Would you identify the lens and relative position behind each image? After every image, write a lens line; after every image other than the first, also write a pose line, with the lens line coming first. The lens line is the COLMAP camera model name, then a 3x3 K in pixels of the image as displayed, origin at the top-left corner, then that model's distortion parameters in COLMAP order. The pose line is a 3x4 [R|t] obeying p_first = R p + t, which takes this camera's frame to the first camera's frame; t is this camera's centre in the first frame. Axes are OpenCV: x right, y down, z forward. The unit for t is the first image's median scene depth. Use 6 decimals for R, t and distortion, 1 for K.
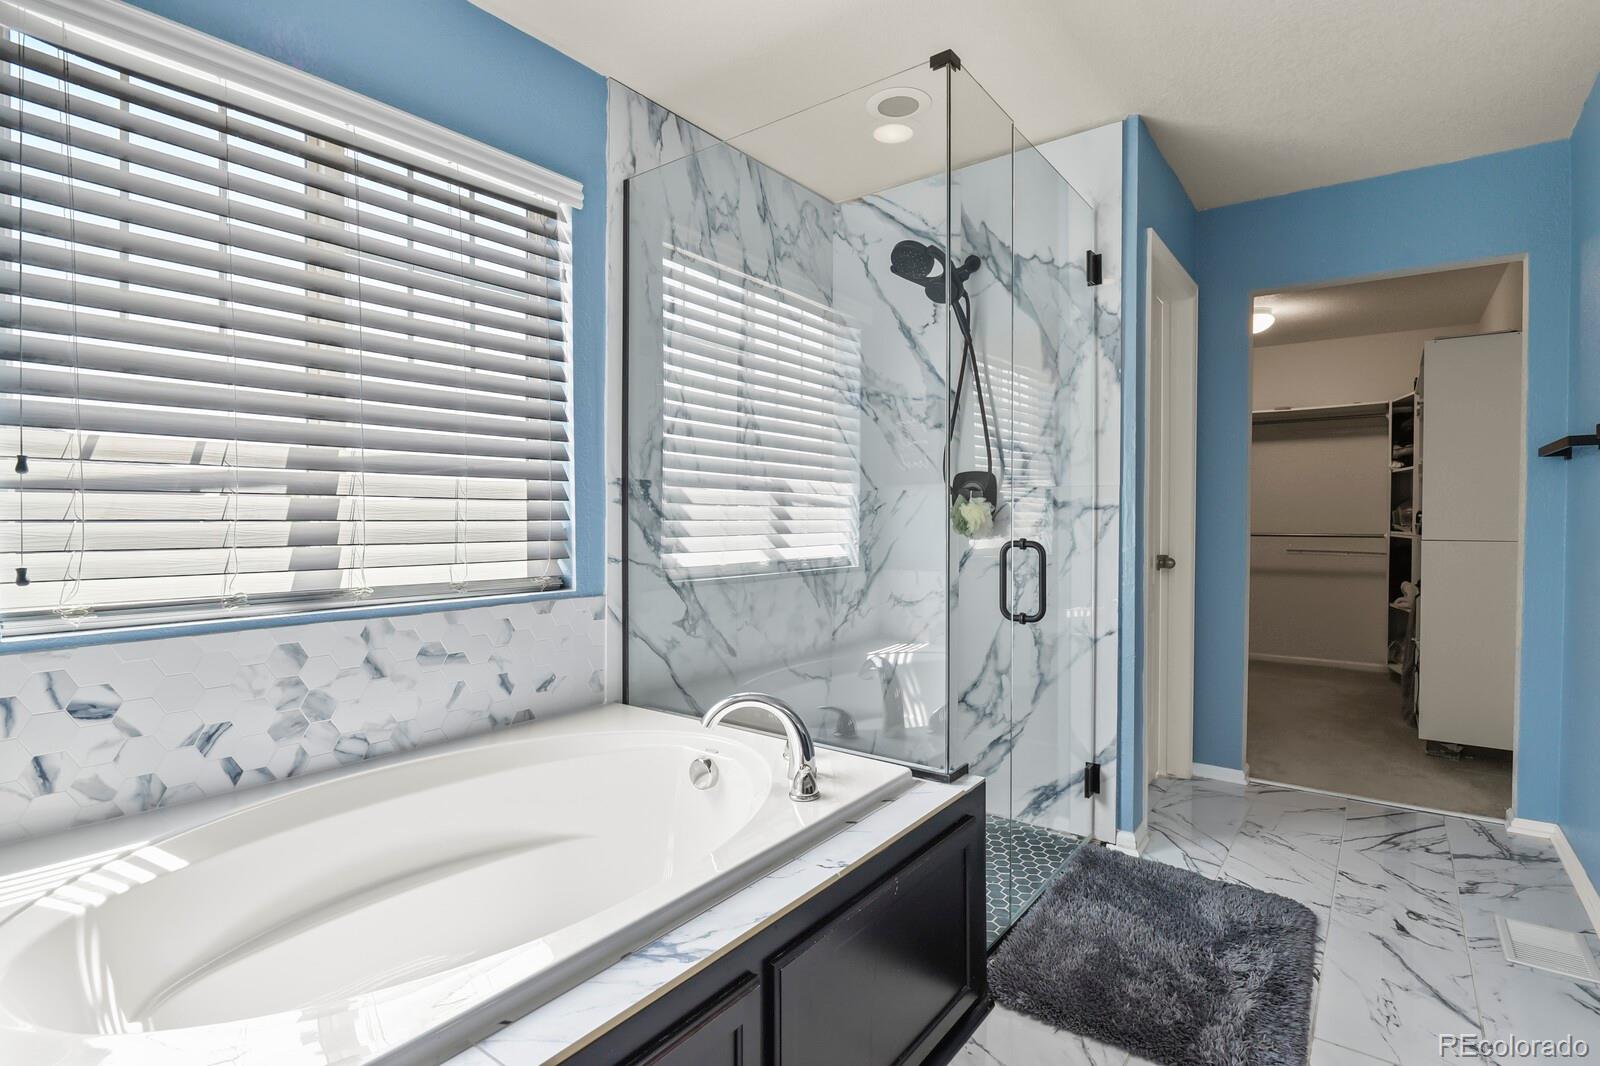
lens RADIAL K [[777.2, 0, 829.2], [0, 777.2, 532.7], [0, 0, 1]] dist [-0.003002, -0.005857]
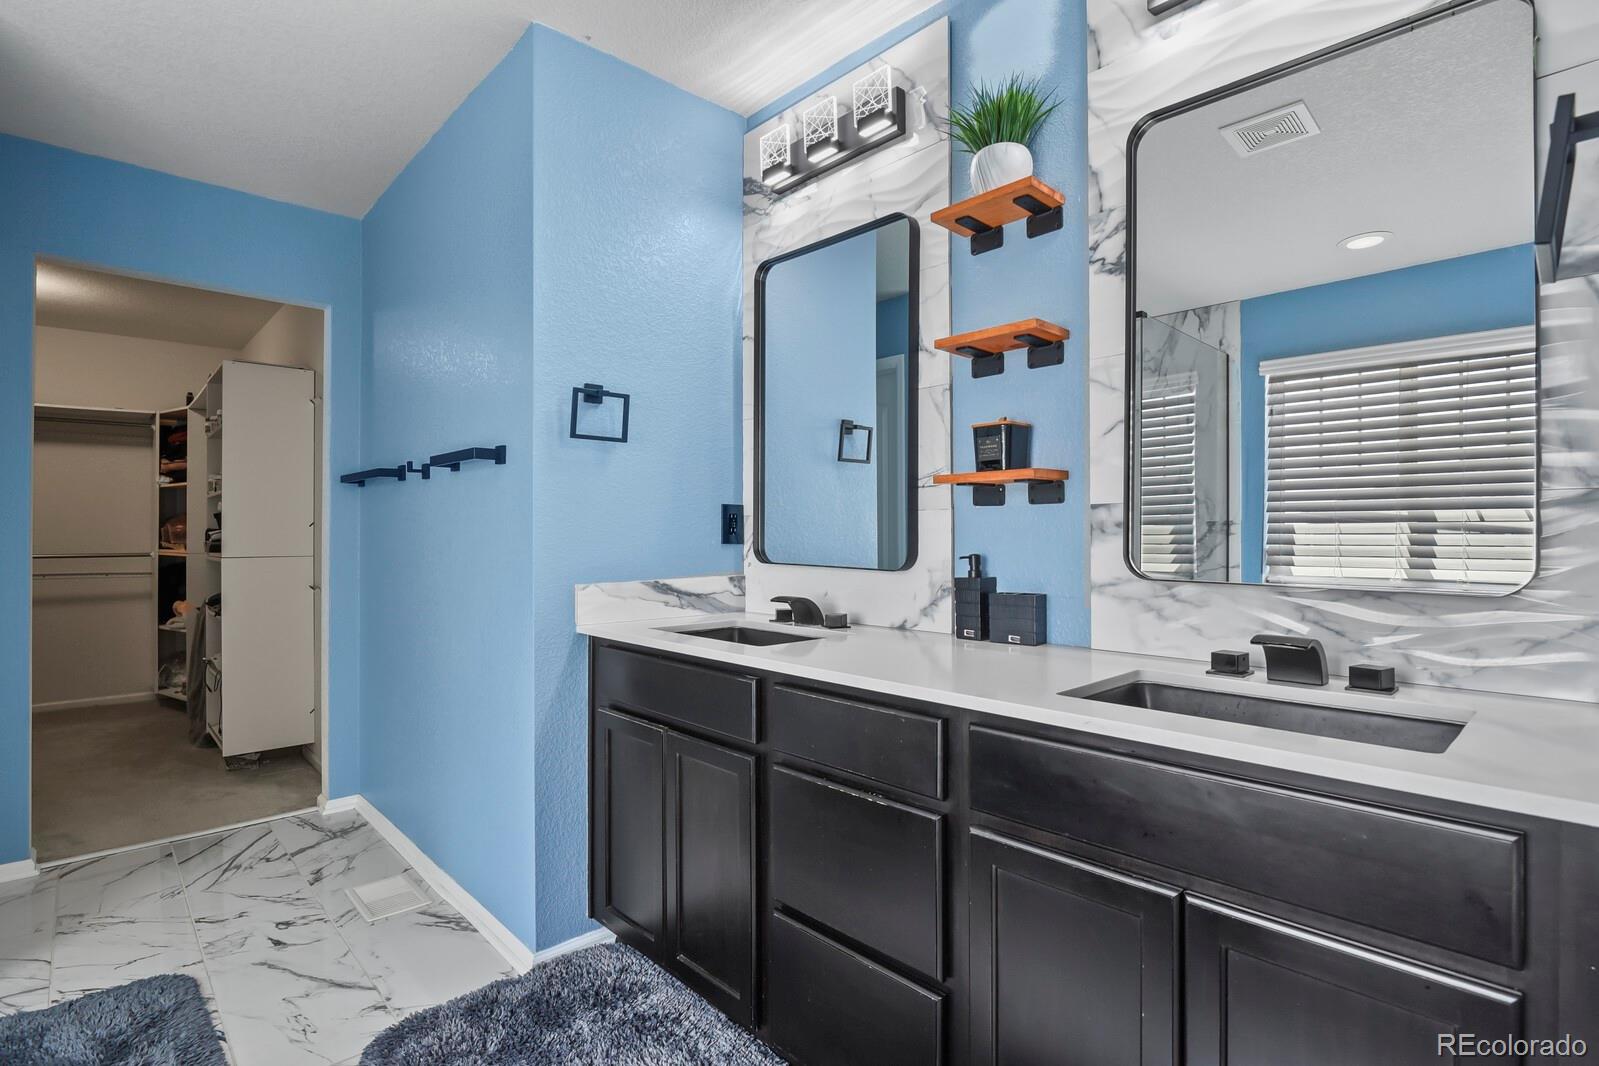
lens RADIAL K [[776.7, 0, 791.9], [0, 776.7, 532.2], [0, 0, 1]] dist [-0.003002, -0.005857]
pose [[0.196969, 0.001781, 0.980408, -0.089100], [0.020332, 0.999776, -0.005901, -0.002986], [-0.980199, 0.021096, 0.196889, 0.102080]]
